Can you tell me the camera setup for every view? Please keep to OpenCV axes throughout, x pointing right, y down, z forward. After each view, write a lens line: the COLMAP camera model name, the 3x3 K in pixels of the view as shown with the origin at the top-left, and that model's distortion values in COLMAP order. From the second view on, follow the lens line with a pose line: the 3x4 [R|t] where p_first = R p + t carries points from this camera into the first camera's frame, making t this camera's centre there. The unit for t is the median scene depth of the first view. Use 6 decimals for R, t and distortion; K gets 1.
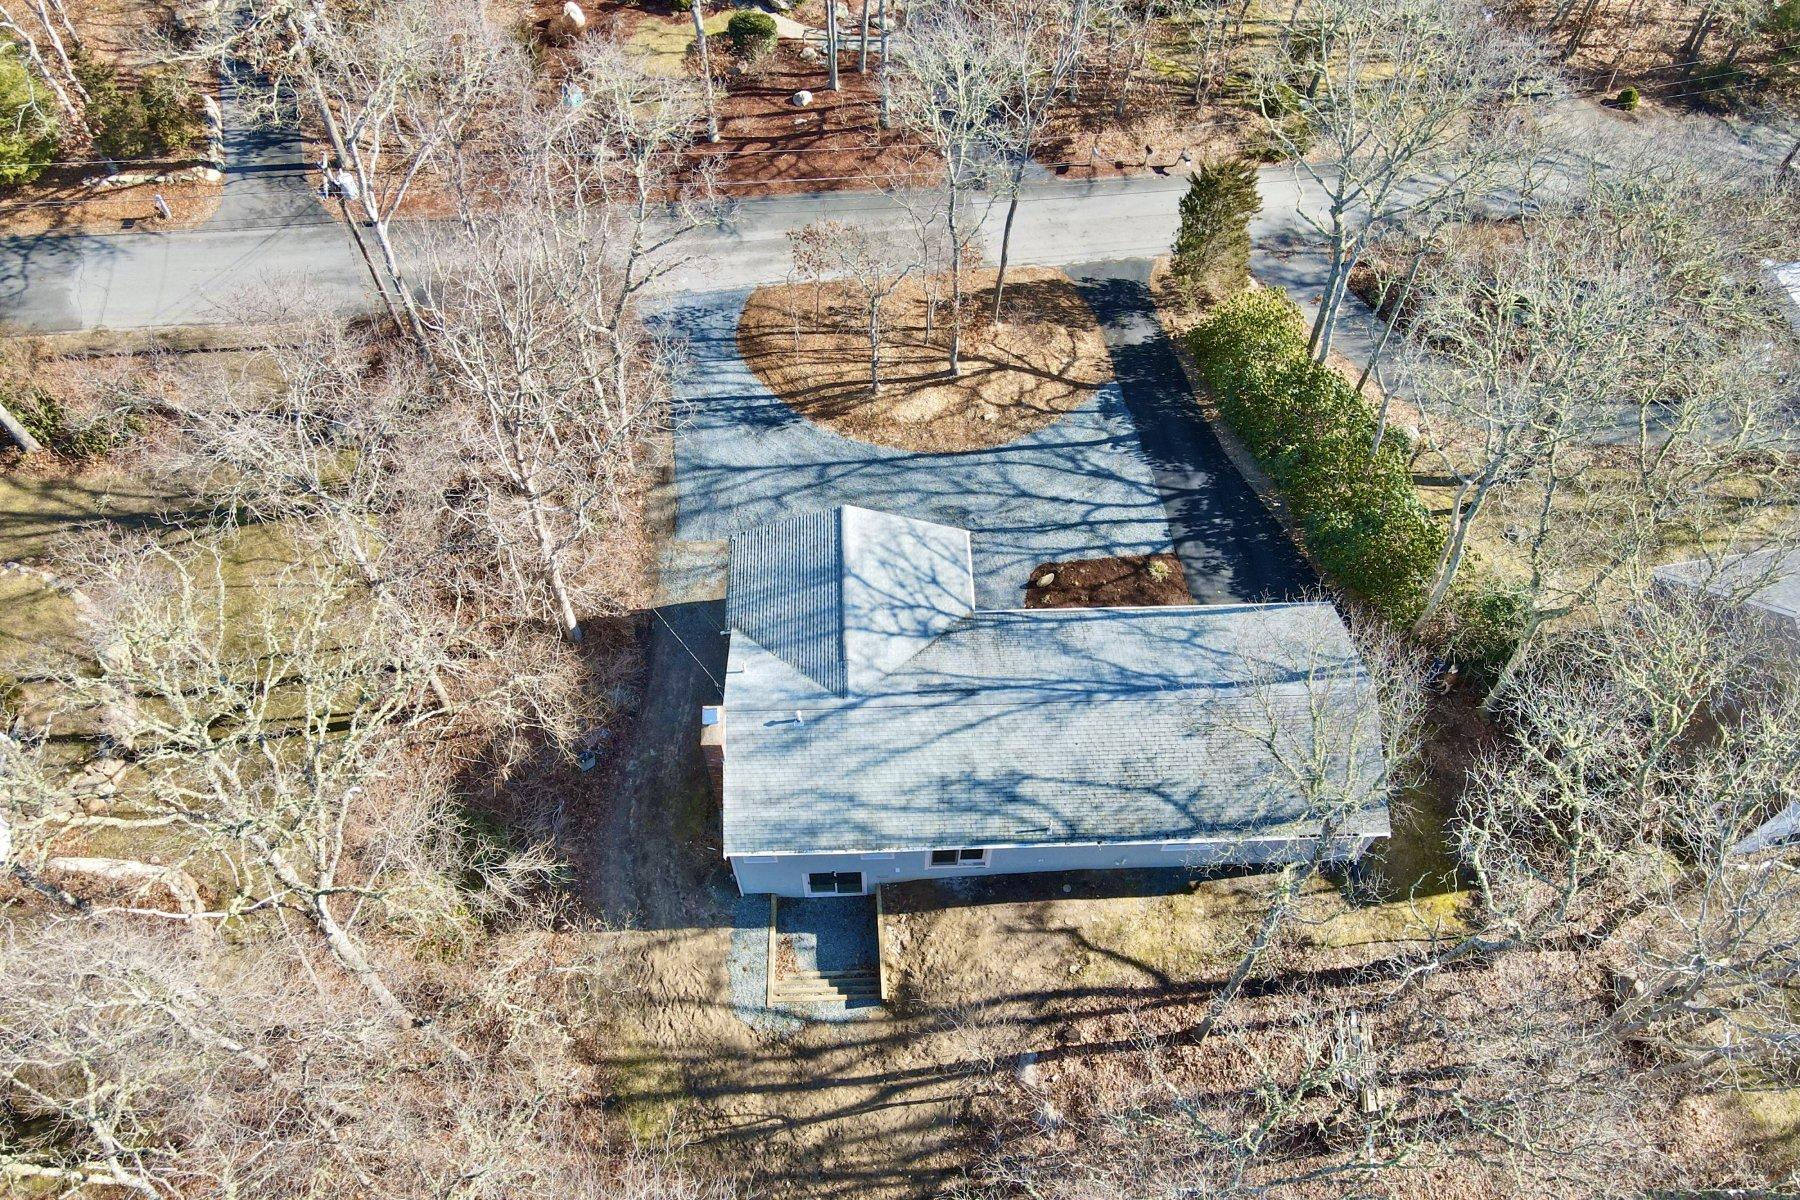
lens RADIAL K [[1297.1, 0, 900.0], [0, 1297.1, 600.0], [0, 0, 1]] dist [-0.032819, -0.001264]
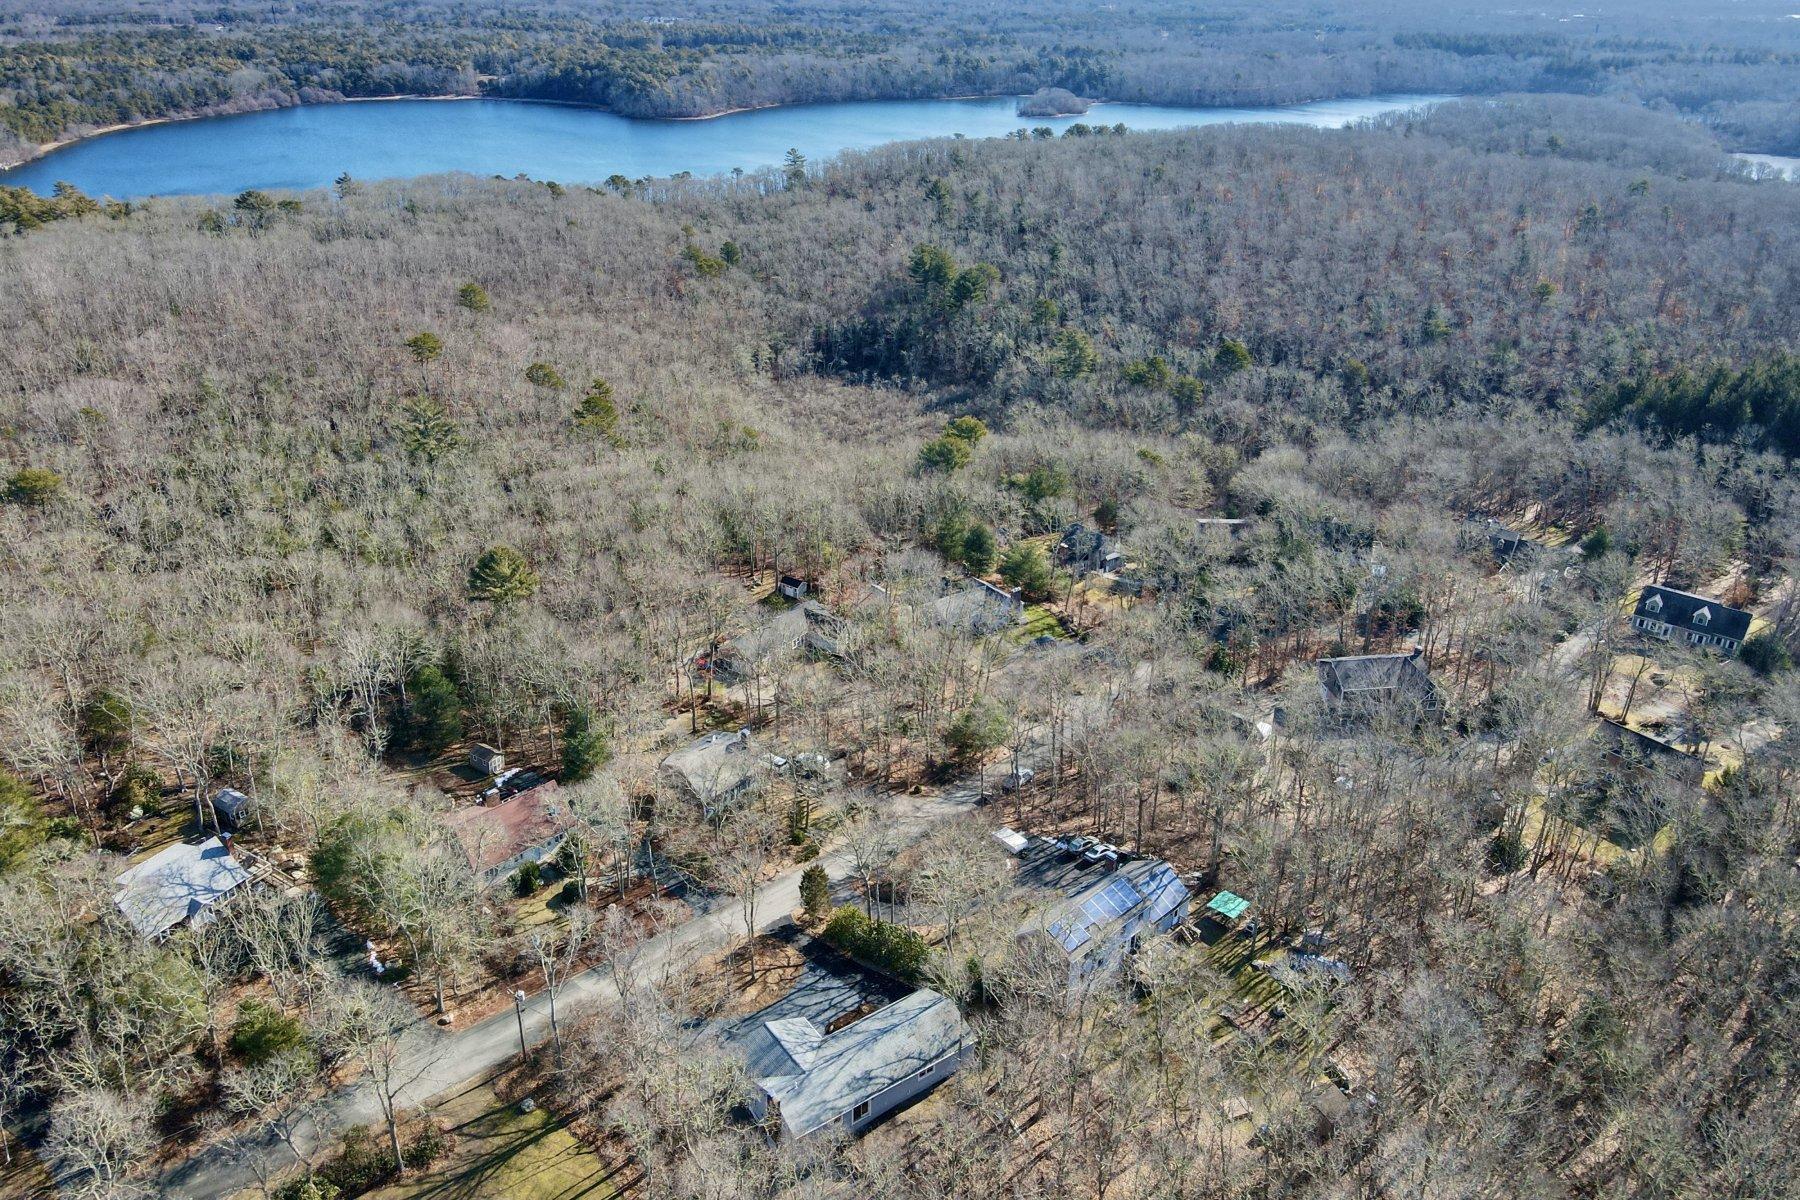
lens RADIAL K [[1264.0, 0, 900.0], [0, 1264.0, 600.0], [0, 0, 1]] dist [0.200482, 0.000201]
pose [[0.832076, -0.214054, 0.511694, -0.921224], [0.449091, 0.801420, -0.395023, 0.383756], [-0.325525, 0.558487, 0.762972, -1.540932]]
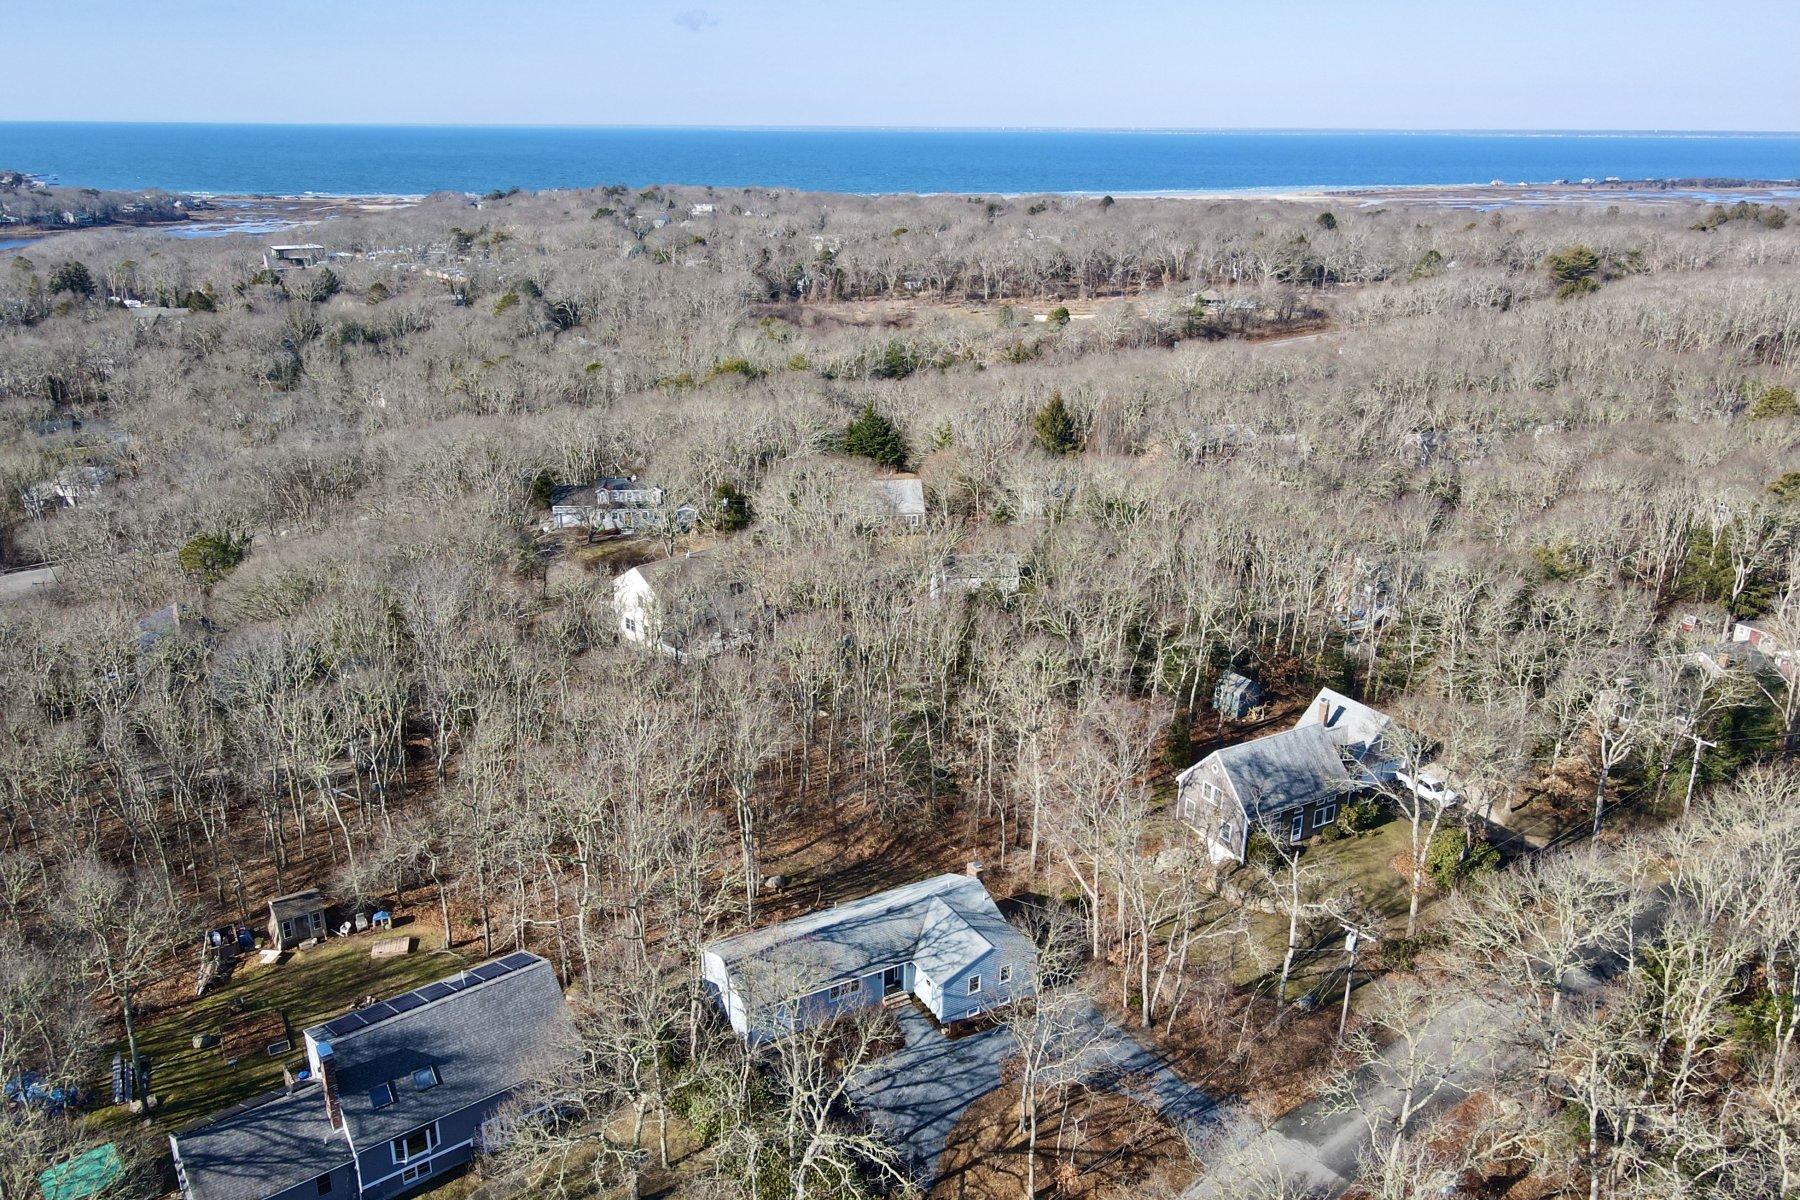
lens RADIAL K [[1297.1, 0, 900.0], [0, 1297.1, 600.0], [0, 0, 1]] dist [-0.032819, -0.001264]
pose [[-0.887777, 0.154344, -0.433623, 0.758312], [-0.388086, 0.255515, 0.885495, -1.684041], [0.247468, 0.954406, -0.166941, 0.702725]]
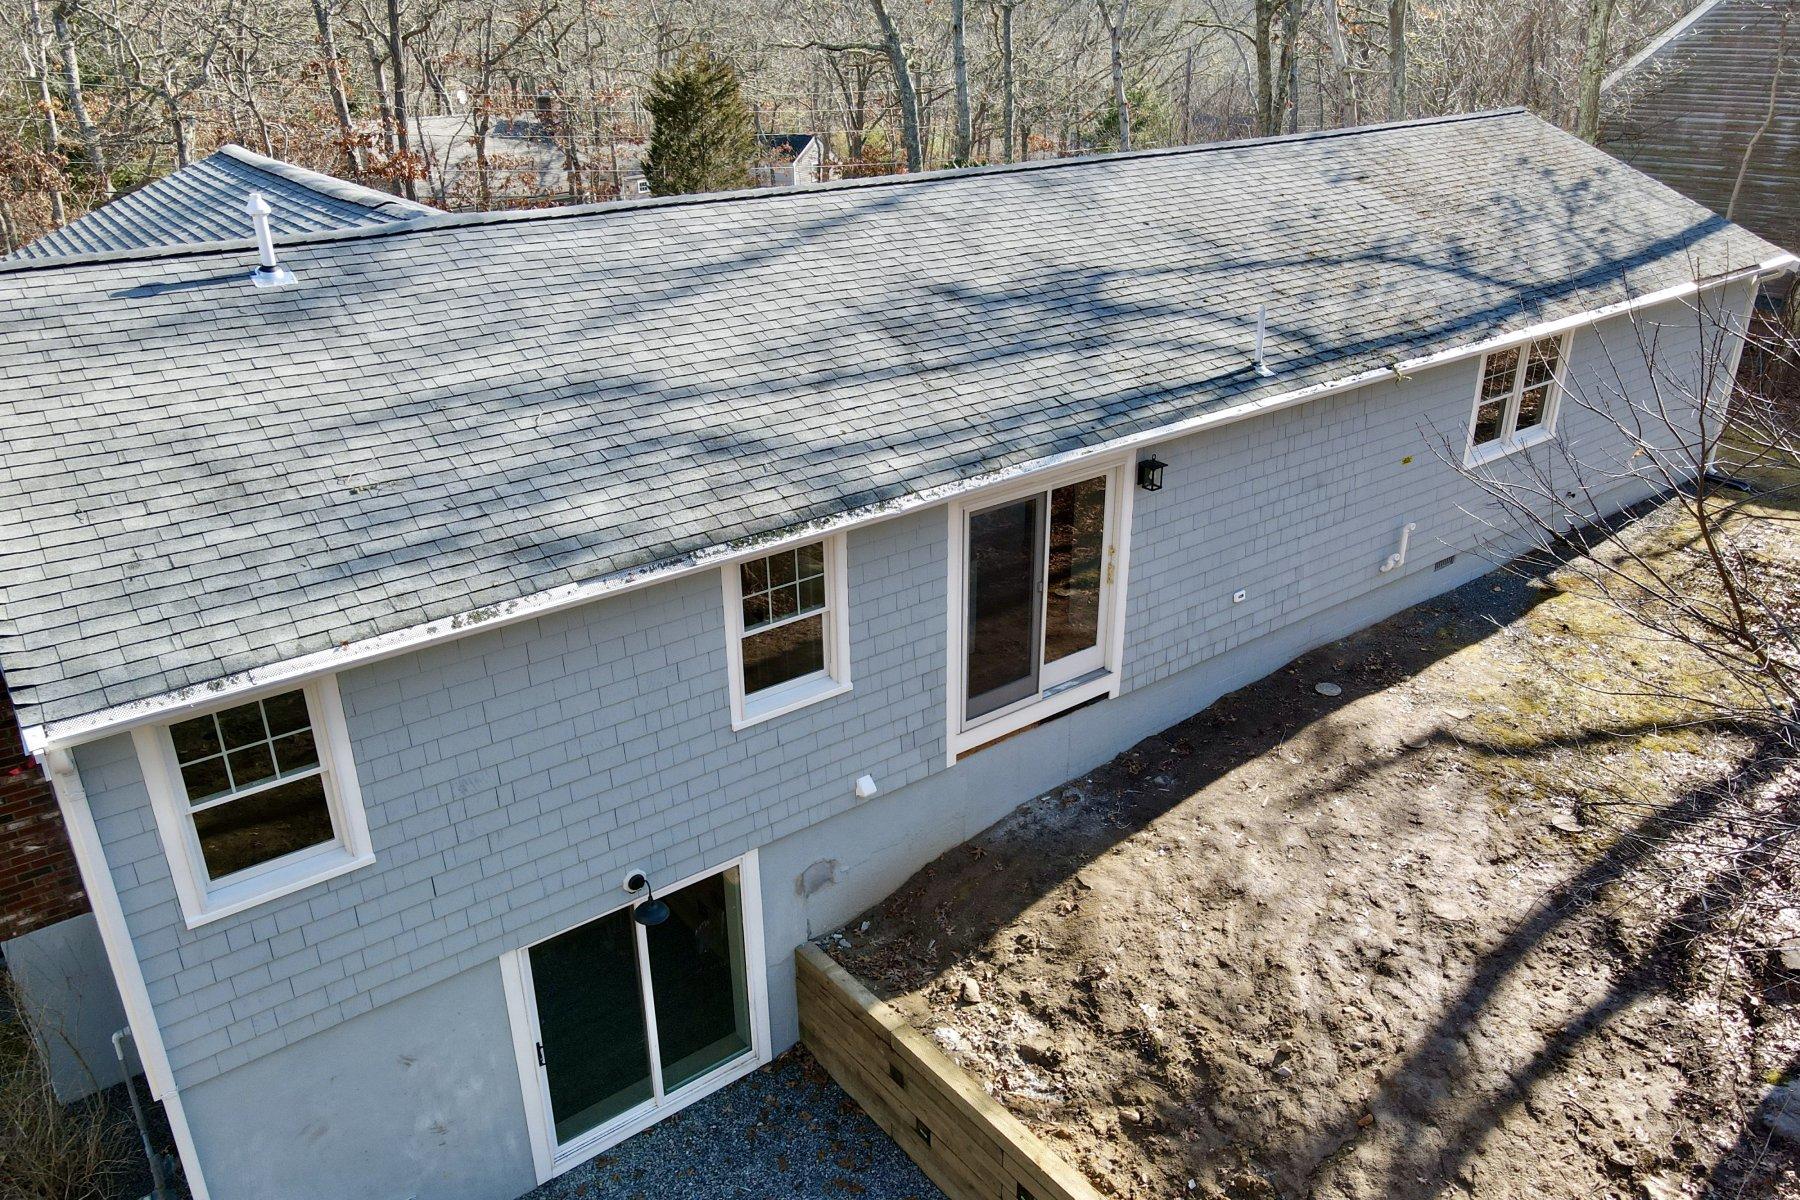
lens RADIAL K [[1297.1, 0, 900.0], [0, 1297.1, 600.0], [0, 0, 1]] dist [-0.032819, -0.001264]
pose [[0.825894, -0.235806, 0.512148, -0.099043], [0.480248, 0.770109, -0.419874, 0.242879], [-0.295401, 0.592729, 0.749273, 0.649414]]
